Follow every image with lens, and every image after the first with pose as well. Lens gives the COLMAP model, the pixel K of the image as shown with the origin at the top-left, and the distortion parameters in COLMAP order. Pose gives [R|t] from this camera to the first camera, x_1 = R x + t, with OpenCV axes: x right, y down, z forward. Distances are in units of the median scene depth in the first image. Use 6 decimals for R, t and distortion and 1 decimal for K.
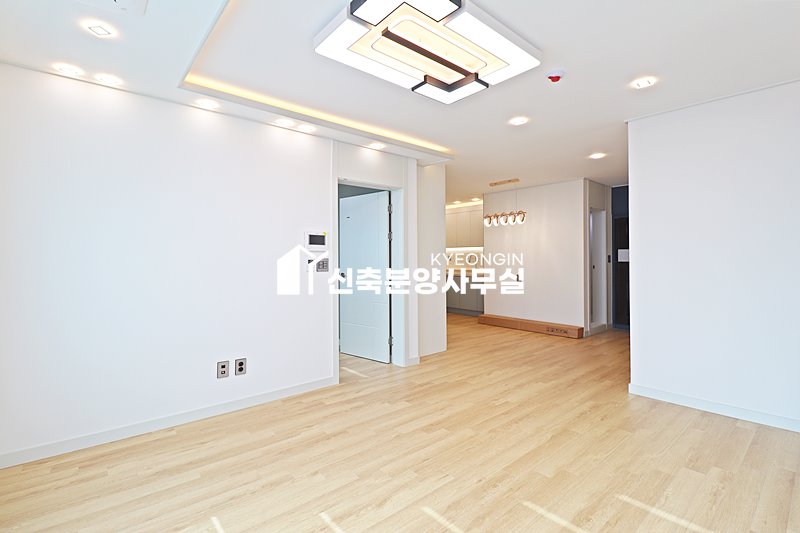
lens RADIAL K [[368.3, 0, 399.7], [0, 368.3, 254.9], [0, 0, 1]] dist [-0.002790, -0.015577]
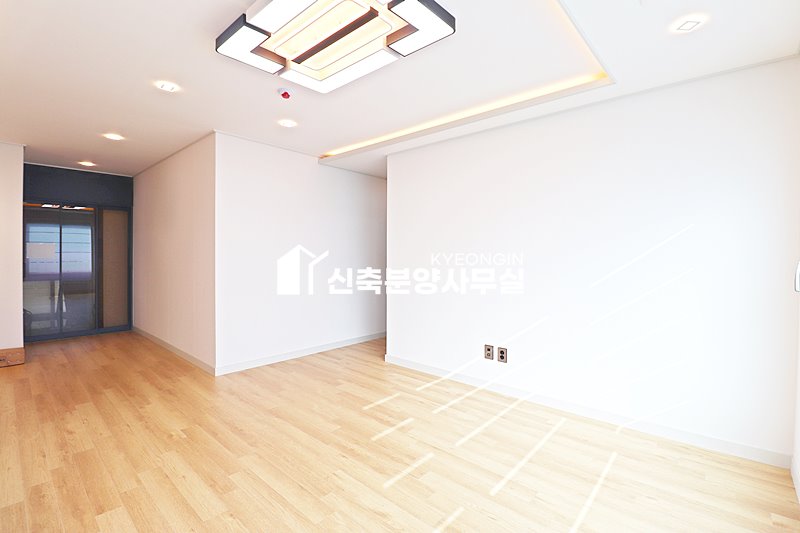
lens RADIAL K [[366.2, 0, 400.2], [0, 366.2, 255.7], [0, 0, 1]] dist [-0.001279, -0.013286]
pose [[-0.135452, 0.001306, 0.990783, -0.599047], [-0.016361, 0.999860, -0.003554, 0.005544], [-0.990649, -0.016691, -0.135412, 0.657365]]
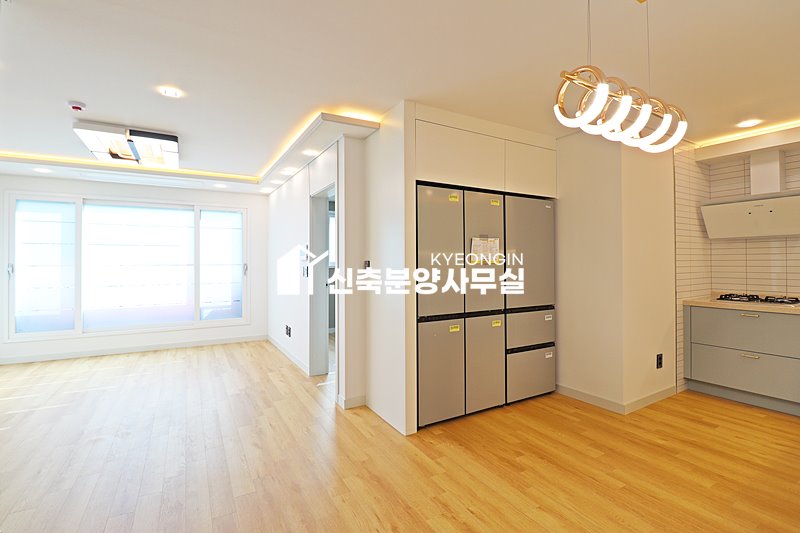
lens RADIAL K [[371.9, 0, 399.4], [0, 371.9, 258.5], [0, 0, 1]] dist [0.001388, -0.016048]
pose [[-0.182688, -0.003901, -0.983163, 1.094675], [0.013330, 0.999890, -0.006444, -0.005811], [0.983081, -0.014283, -0.182616, 1.769667]]
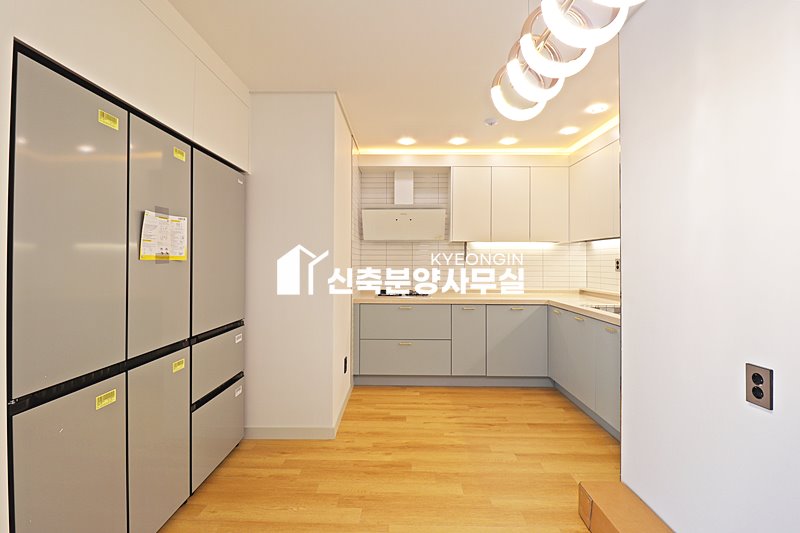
lens RADIAL K [[371.9, 0, 399.4], [0, 371.9, 258.5], [0, 0, 1]] dist [0.001388, -0.016048]
pose [[0.749331, -0.000989, -0.662195, 0.674484], [0.000092, 0.999999, -0.001389, 0.002039], [0.662196, 0.000980, 0.749330, 1.631644]]
